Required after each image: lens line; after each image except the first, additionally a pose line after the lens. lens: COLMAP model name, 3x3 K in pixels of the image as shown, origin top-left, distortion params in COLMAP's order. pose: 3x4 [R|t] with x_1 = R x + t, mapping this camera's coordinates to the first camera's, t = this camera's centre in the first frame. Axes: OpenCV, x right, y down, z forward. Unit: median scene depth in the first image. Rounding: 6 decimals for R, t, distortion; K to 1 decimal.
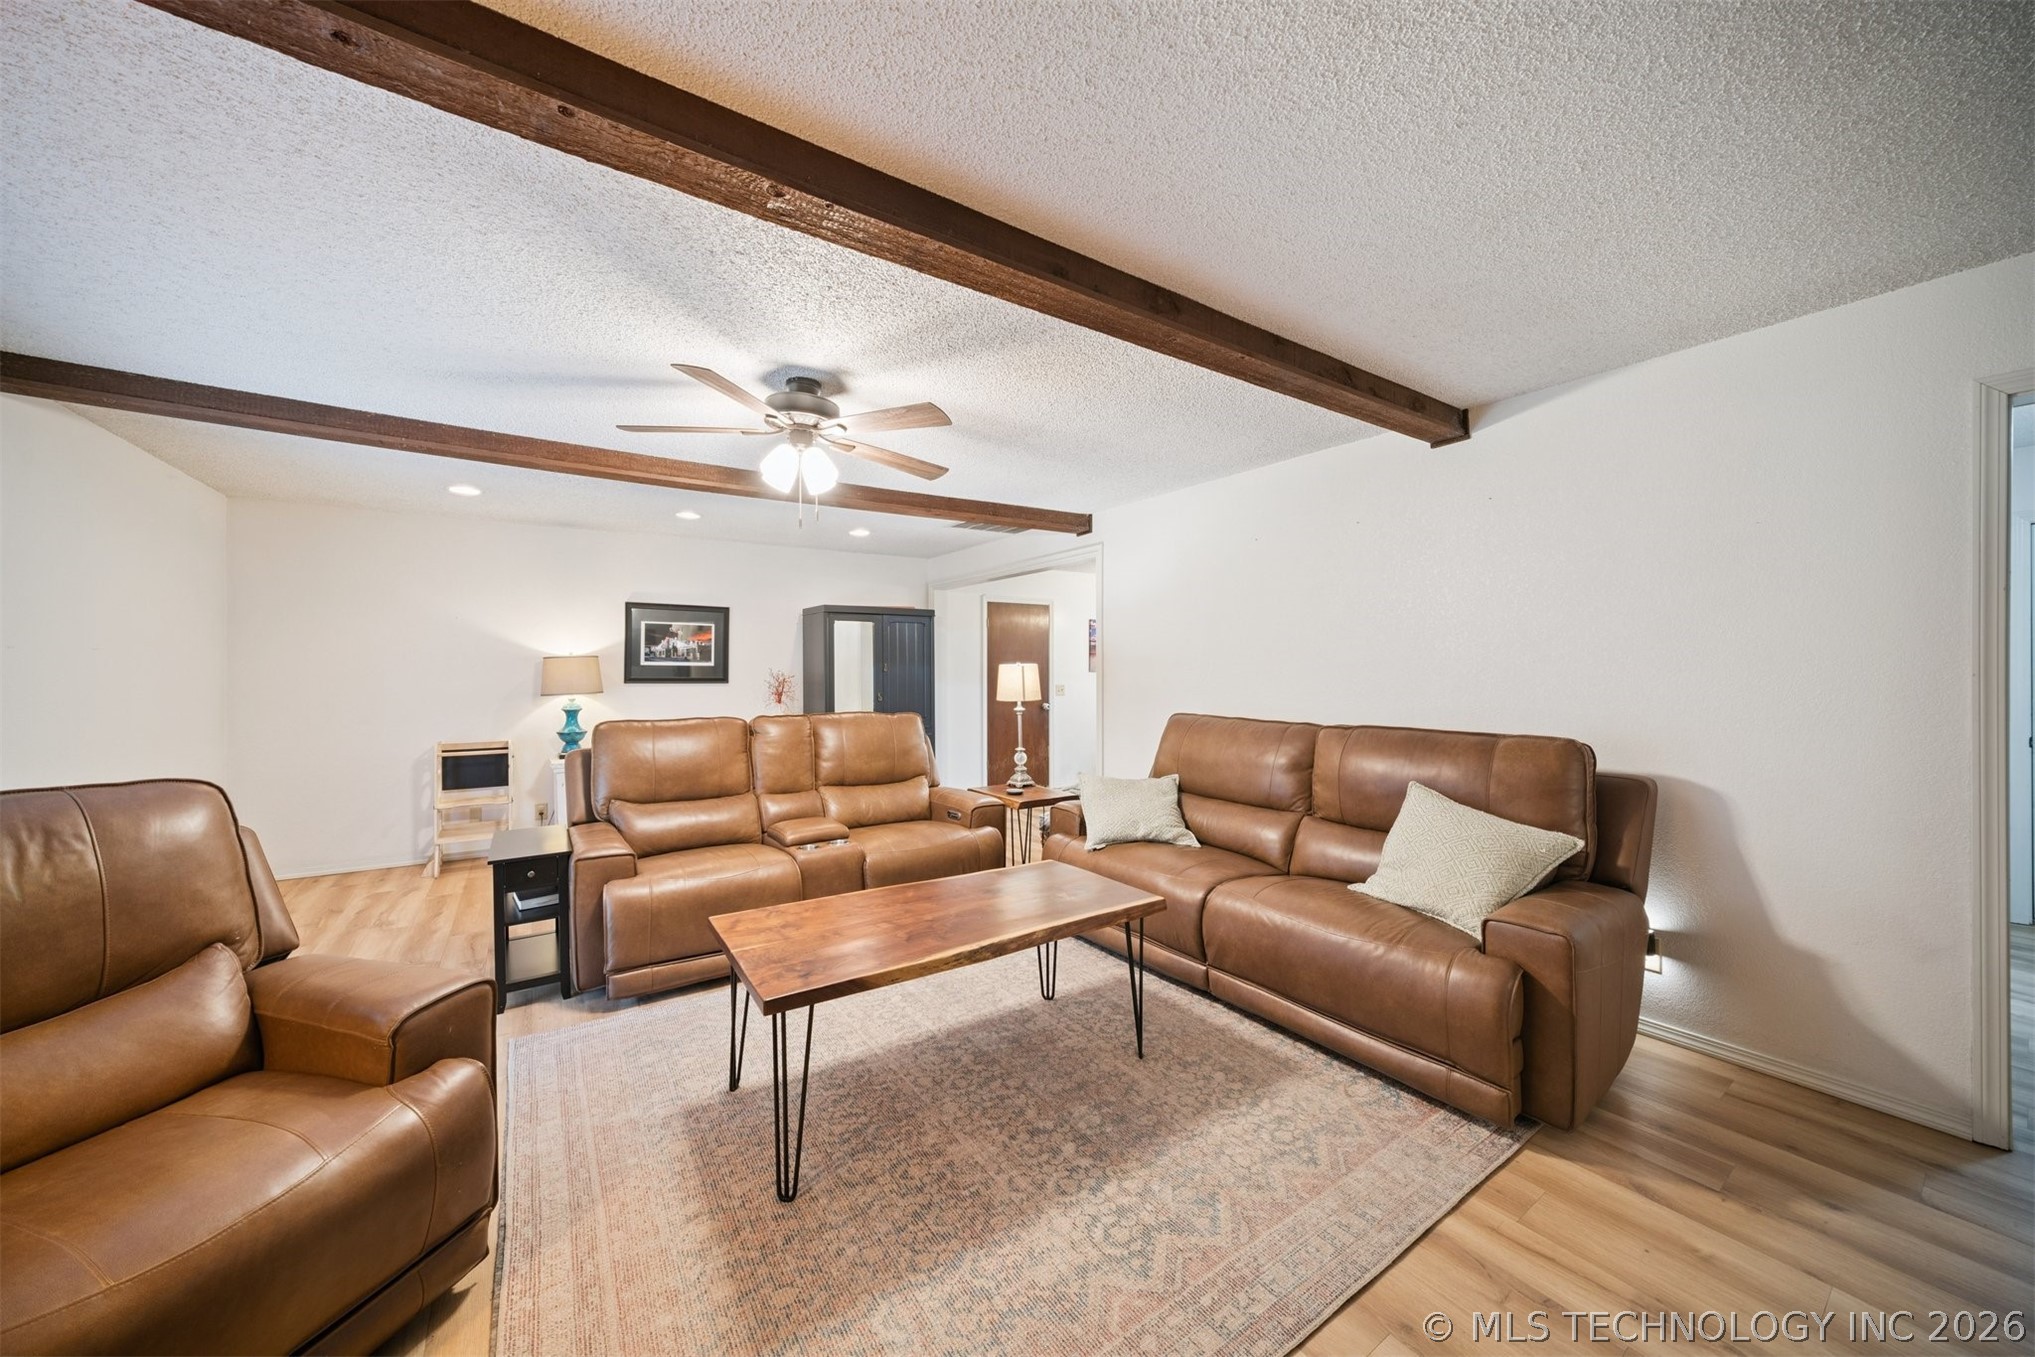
lens RADIAL K [[704.6, 0, 977.1], [0, 704.6, 676.6], [0, 0, 1]] dist [-0.012479, 0.002226]
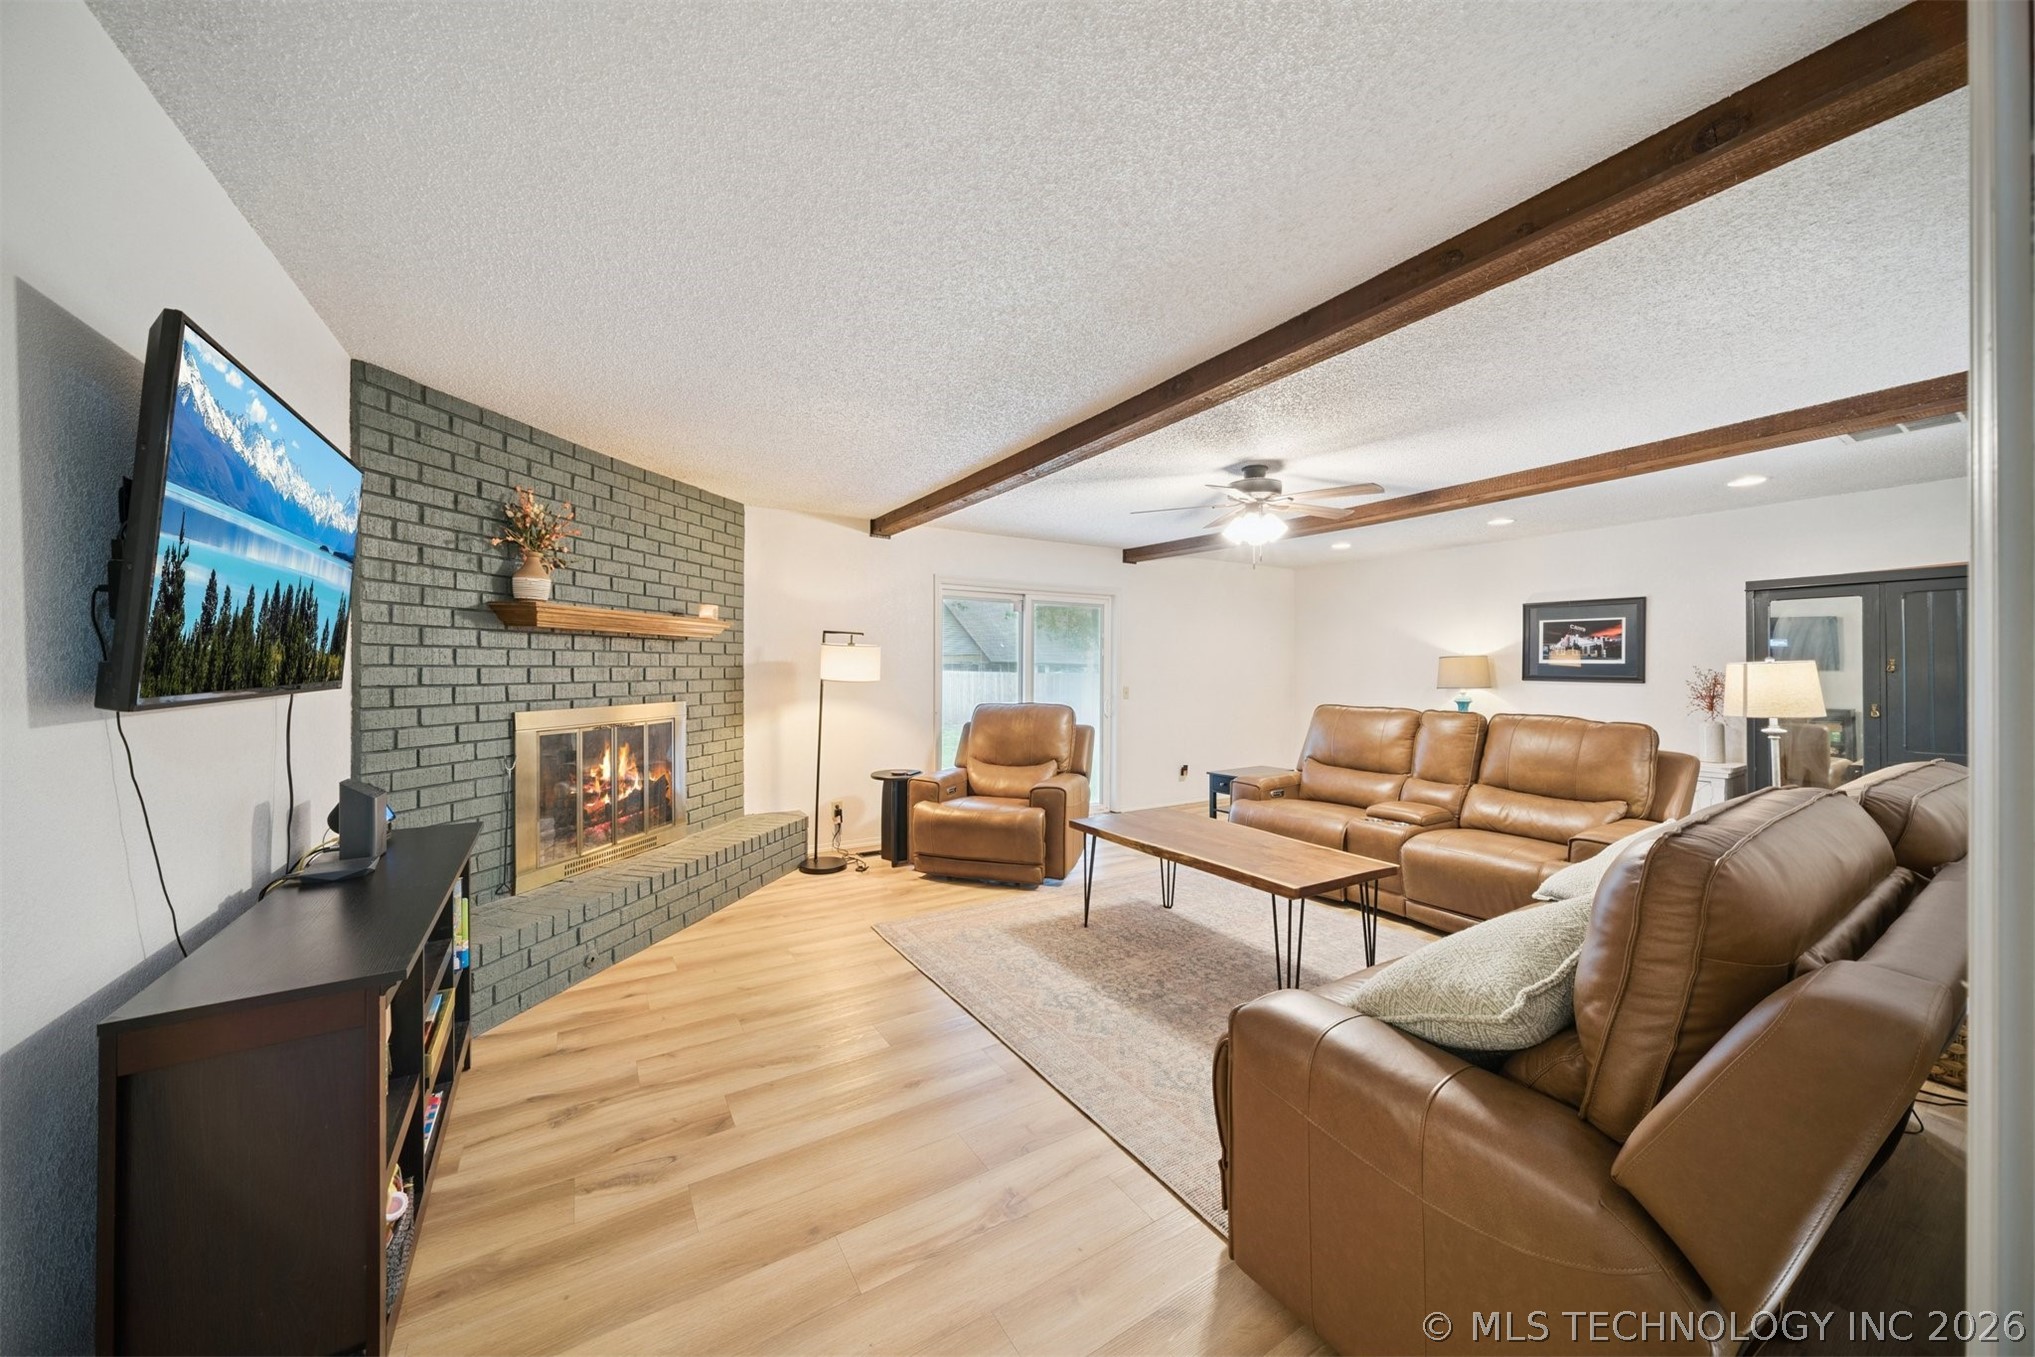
lens RADIAL K [[704.6, 0, 1031.7], [0, 704.6, 670.0], [0, 0, 1]] dist [-0.012479, 0.002226]
pose [[0.003499, 0.004779, -0.999982, 0.554046], [-0.009224, 0.999946, 0.004747, -0.004450], [0.999951, 0.009207, 0.003543, 0.255978]]
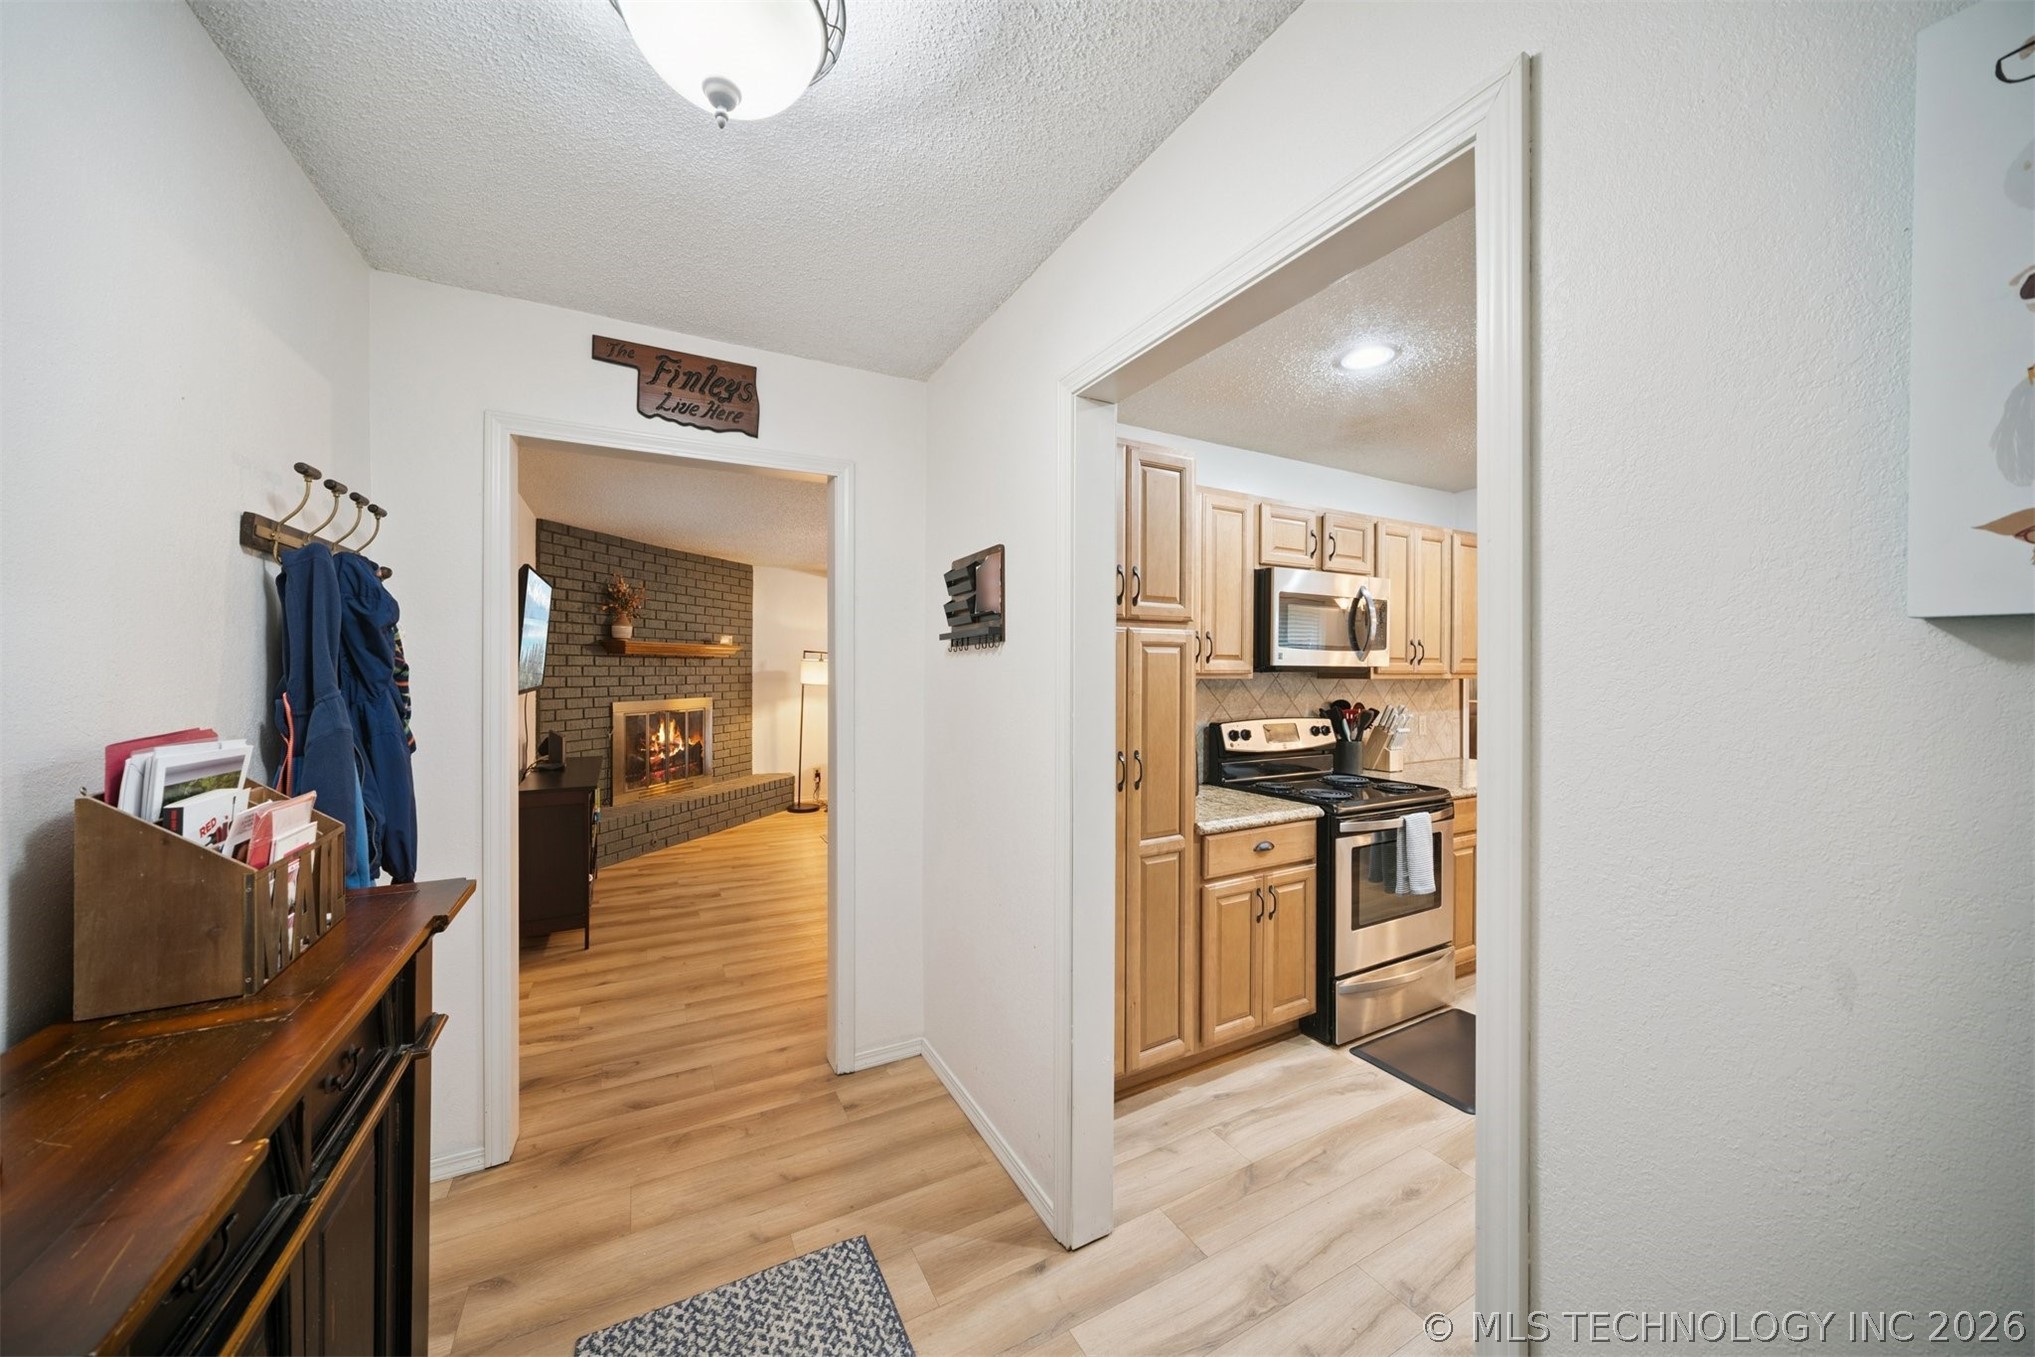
lens RADIAL K [[704.6, 0, 1034.9], [0, 704.6, 670.0], [0, 0, 1]] dist [-0.012479, 0.002226]
pose [[-0.052126, 0.003728, -0.998634, 0.940359], [-0.011598, 0.999923, 0.004338, -0.020434], [0.998573, 0.011808, -0.052079, 0.485118]]
